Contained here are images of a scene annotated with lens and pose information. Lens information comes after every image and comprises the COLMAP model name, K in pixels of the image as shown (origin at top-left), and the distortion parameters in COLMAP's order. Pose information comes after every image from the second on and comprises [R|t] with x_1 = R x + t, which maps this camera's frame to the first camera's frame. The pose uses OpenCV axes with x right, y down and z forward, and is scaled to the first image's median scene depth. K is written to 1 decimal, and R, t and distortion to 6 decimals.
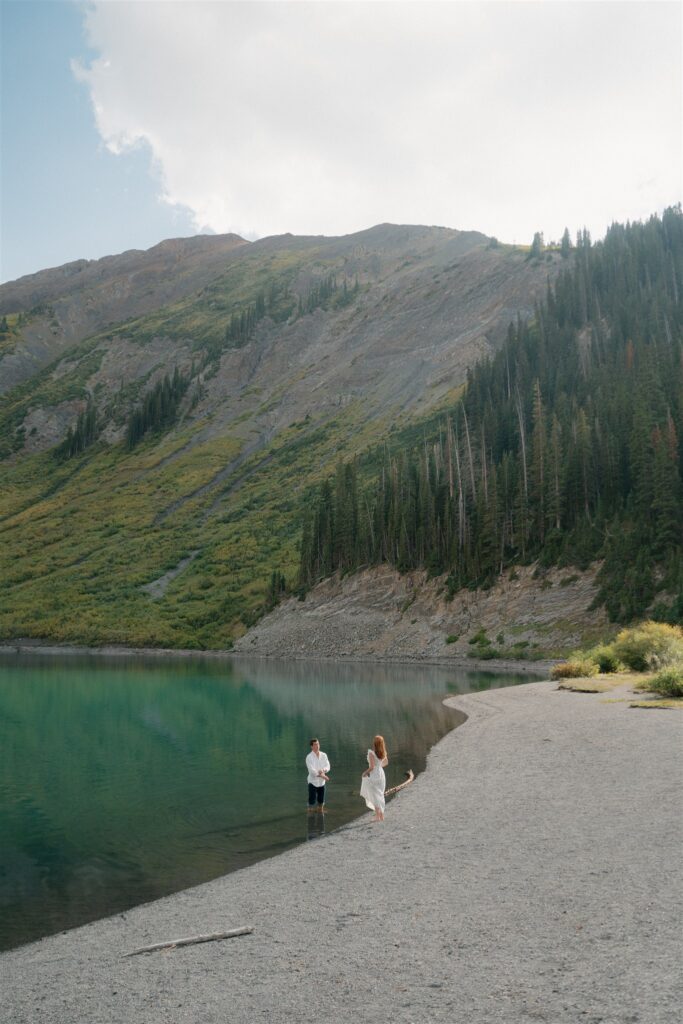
lens RADIAL K [[839.9, 0, 341.4], [0, 839.9, 510.7], [0, 0, 1]] dist [0.000066, 0.001992]
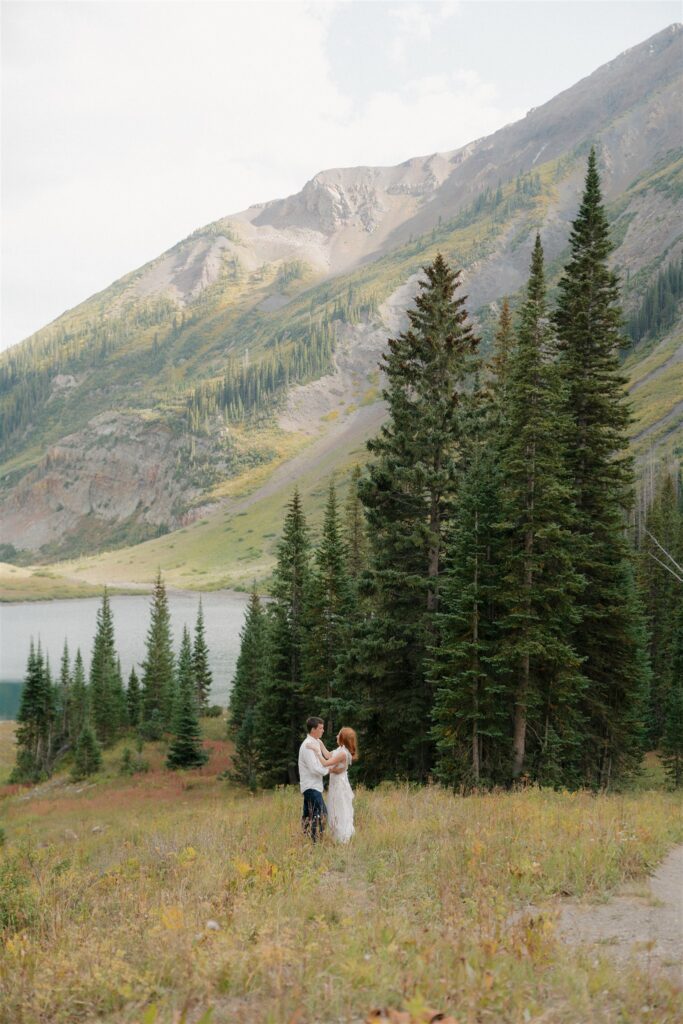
lens RADIAL K [[1286.4, 0, 342.3], [0, 1286.4, 513.8], [0, 0, 1]] dist [0.008461, -0.009898]
pose [[0.796209, -0.000650, -0.605022, 0.375266], [0.092316, 0.988421, 0.120426, -0.119402], [0.597937, -0.151738, 0.787049, -0.296996]]
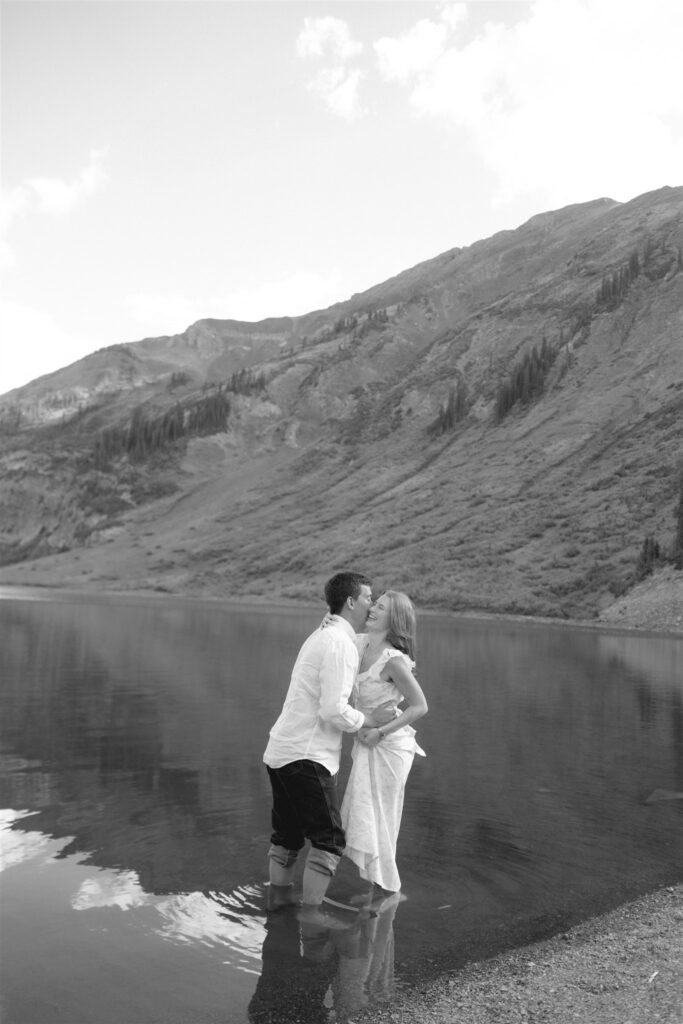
lens RADIAL K [[818.5, 0, 343.3], [0, 818.5, 515.7], [0, 0, 1]] dist [-0.001294, -0.004655]
pose [[0.903437, -0.003986, -0.428702, 0.001661], [0.017519, 0.999465, 0.027625, 0.009396], [0.428362, -0.032467, 0.903024, 0.030308]]
